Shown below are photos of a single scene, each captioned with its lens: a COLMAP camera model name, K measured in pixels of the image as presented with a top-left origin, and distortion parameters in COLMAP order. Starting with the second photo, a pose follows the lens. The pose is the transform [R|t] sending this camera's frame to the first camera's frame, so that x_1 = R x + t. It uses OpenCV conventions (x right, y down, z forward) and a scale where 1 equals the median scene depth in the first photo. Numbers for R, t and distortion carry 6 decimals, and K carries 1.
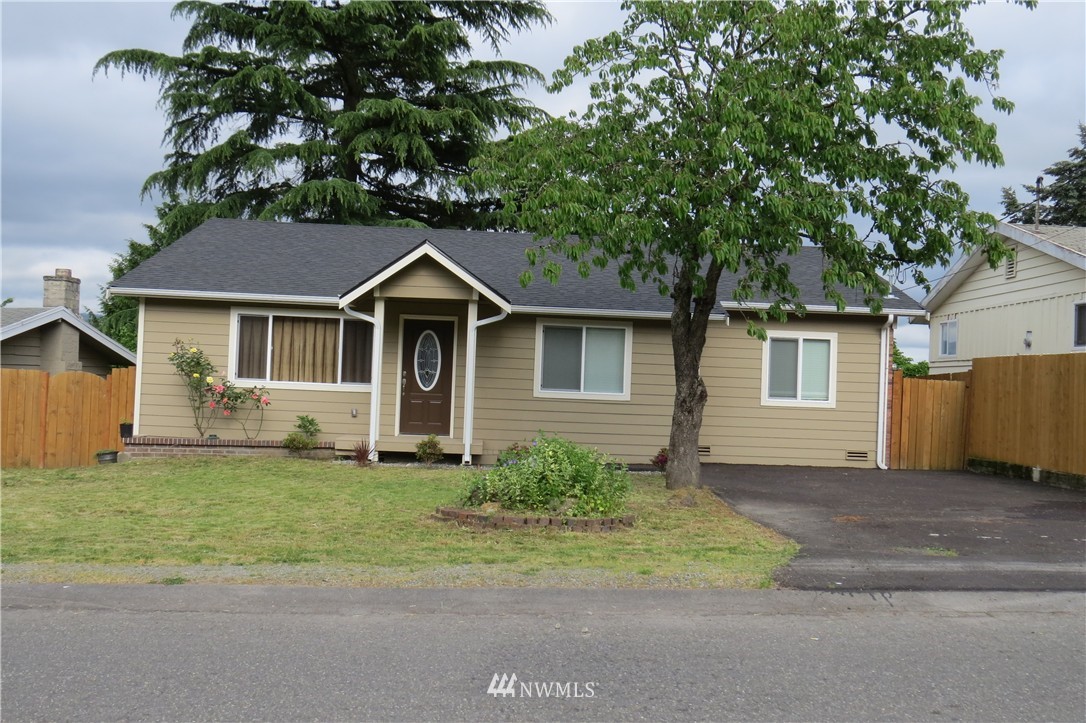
lens RADIAL K [[1076.8, 0, 543.1], [0, 1076.8, 361.0], [0, 0, 1]] dist [-0.013859, 0.000000]
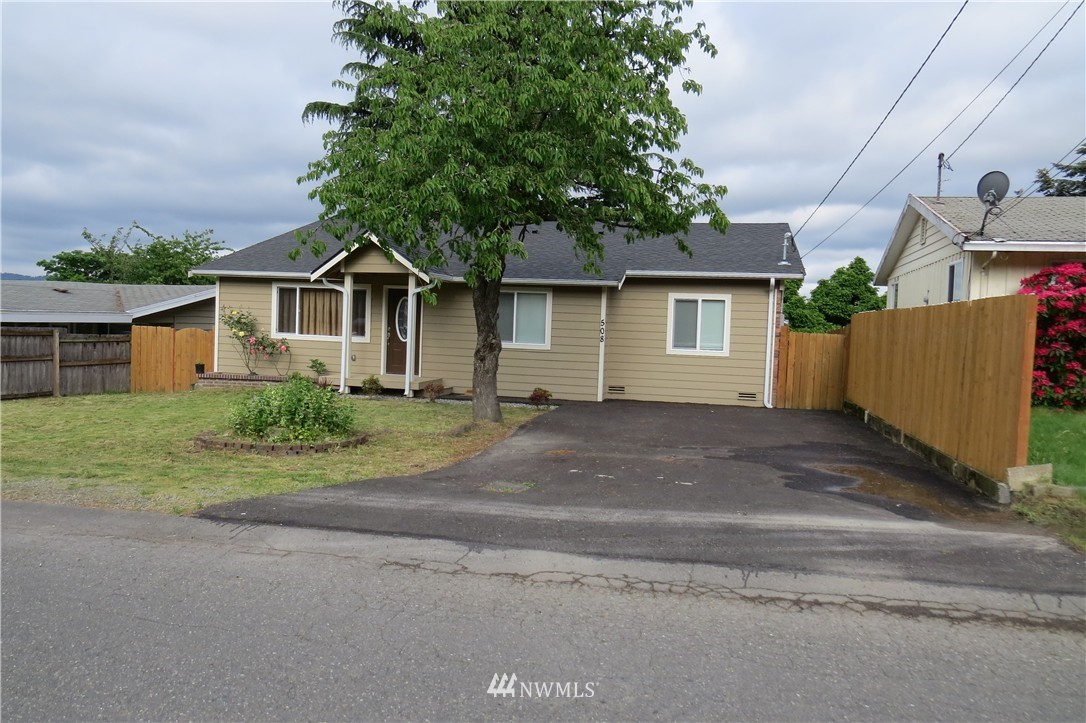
lens RADIAL K [[783.3, 0, 543.8], [0, 783.3, 365.1], [0, 0, 1]] dist [-0.021062, 0.008307]
pose [[0.963201, 0.010166, -0.268590, 0.319406], [0.004900, 0.998454, 0.055364, 0.003558], [0.268738, -0.054642, 0.961662, 0.101443]]
